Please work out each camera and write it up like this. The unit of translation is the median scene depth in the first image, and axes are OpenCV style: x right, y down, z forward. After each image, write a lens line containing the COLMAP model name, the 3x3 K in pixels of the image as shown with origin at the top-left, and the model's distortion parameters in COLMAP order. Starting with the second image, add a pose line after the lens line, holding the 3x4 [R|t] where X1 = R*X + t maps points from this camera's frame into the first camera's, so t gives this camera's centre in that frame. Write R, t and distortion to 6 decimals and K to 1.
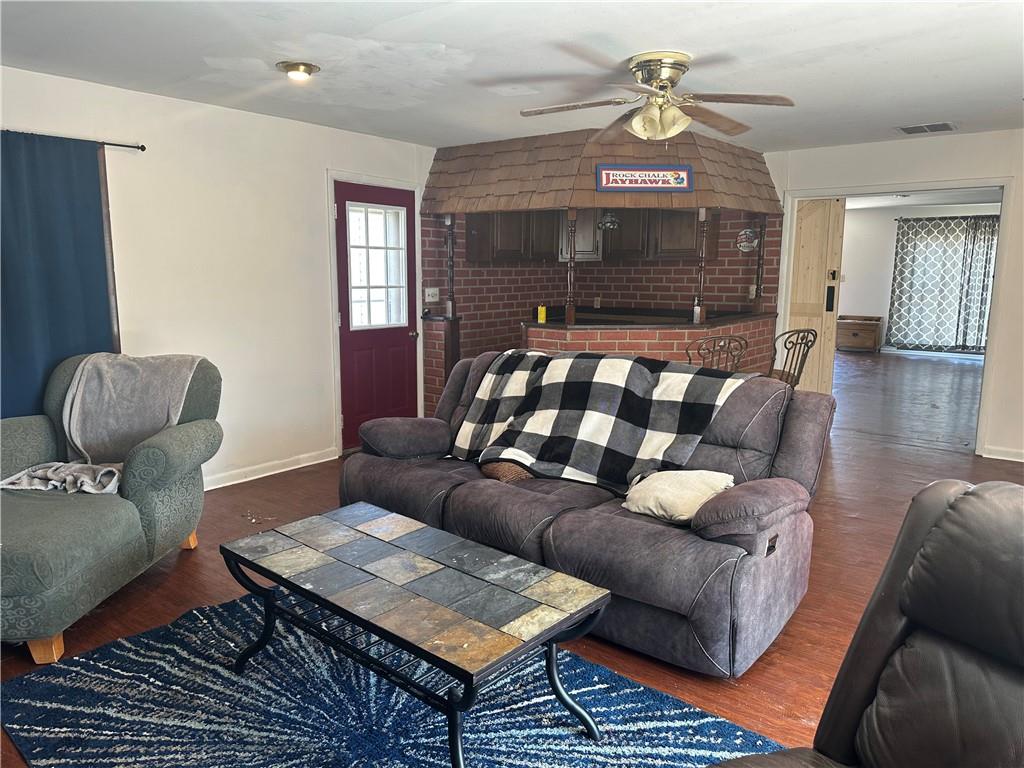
lens RADIAL K [[720.0, 0, 505.2], [0, 720.0, 381.6], [0, 0, 1]] dist [0.032483, -0.039619]
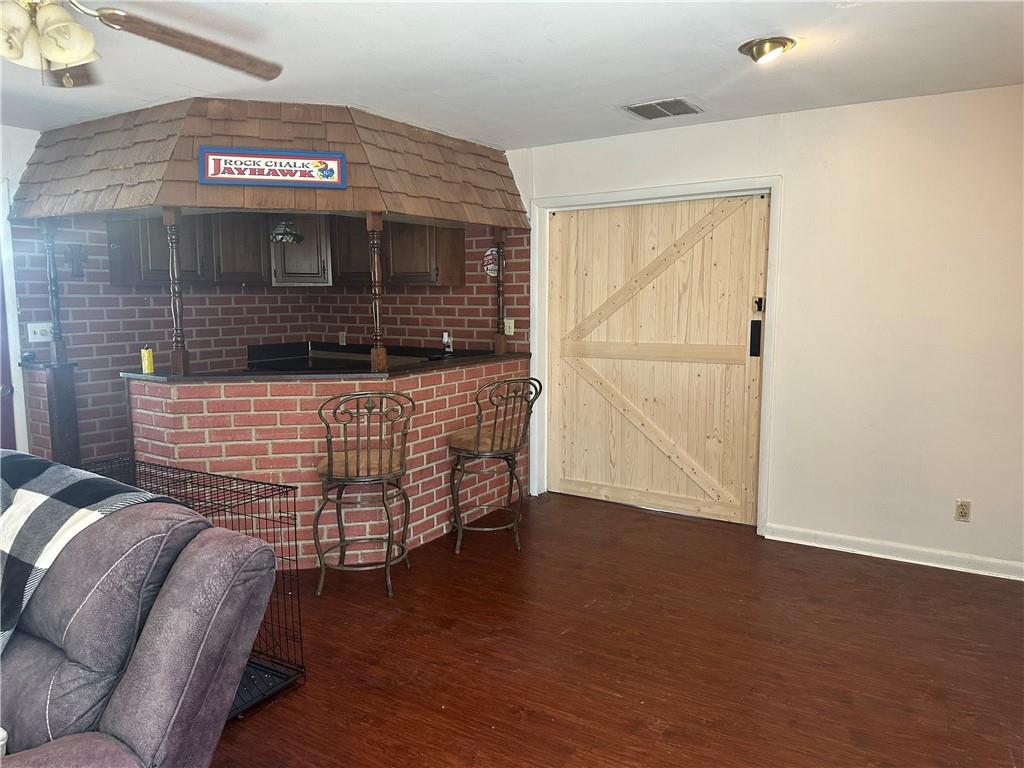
lens RADIAL K [[720.0, 0, 503.7], [0, 720.0, 387.3], [0, 0, 1]] dist [0.032483, -0.039619]
pose [[0.994748, -0.011913, 0.101664, 0.327966], [0.015310, 0.999348, -0.032707, -0.040246], [-0.101208, 0.034092, 0.994281, 0.273640]]
